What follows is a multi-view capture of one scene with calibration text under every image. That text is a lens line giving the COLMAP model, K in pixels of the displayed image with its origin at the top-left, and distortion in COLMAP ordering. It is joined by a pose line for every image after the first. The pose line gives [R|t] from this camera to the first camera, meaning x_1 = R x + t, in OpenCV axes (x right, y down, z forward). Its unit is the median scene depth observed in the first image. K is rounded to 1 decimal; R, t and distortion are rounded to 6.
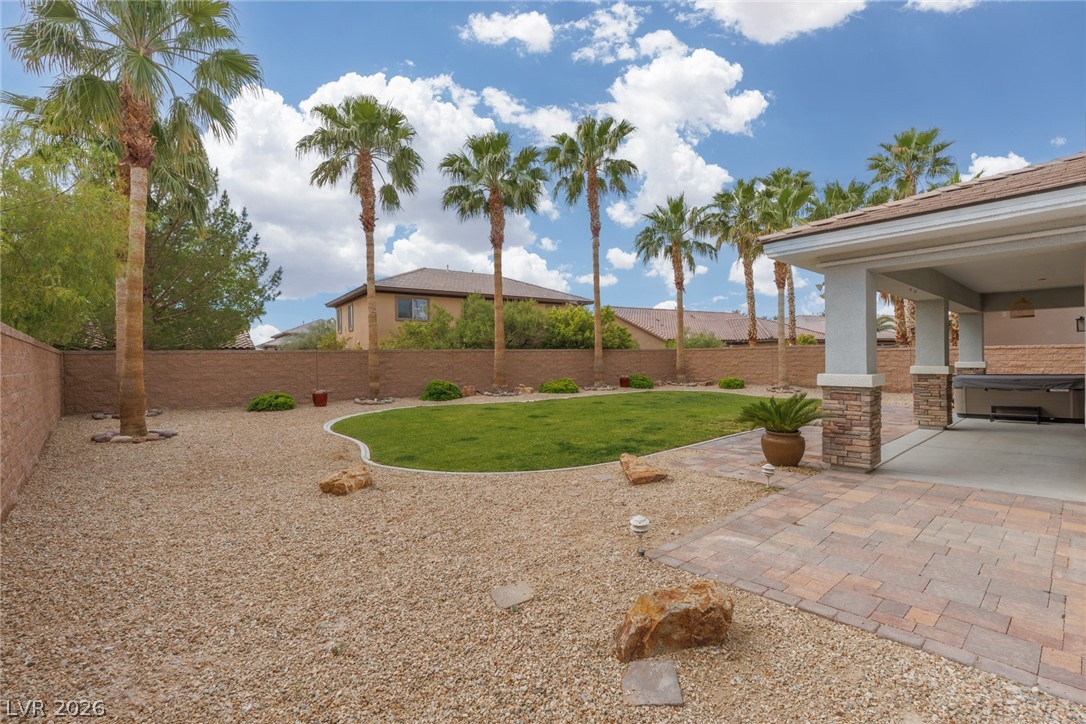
lens RADIAL K [[482.7, 0, 543.0], [0, 482.7, 362.0], [0, 0, 1]] dist [0.009814, -0.000266]
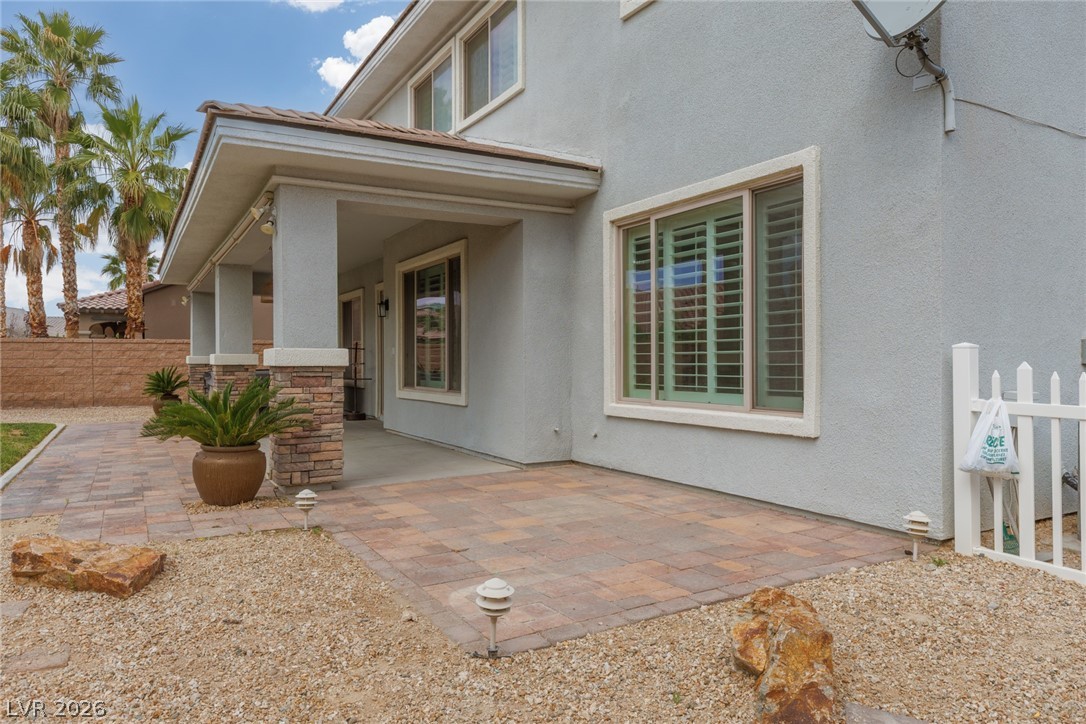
lens RADIAL K [[745.3, 0, 543.0], [0, 745.3, 362.0], [0, 0, 1]] dist [0.003233, -0.000777]
pose [[0.208557, 0.012754, 0.977927, -0.337022], [0.008543, 0.999853, -0.014862, 0.064662], [-0.977973, 0.011454, 0.208417, 0.482550]]
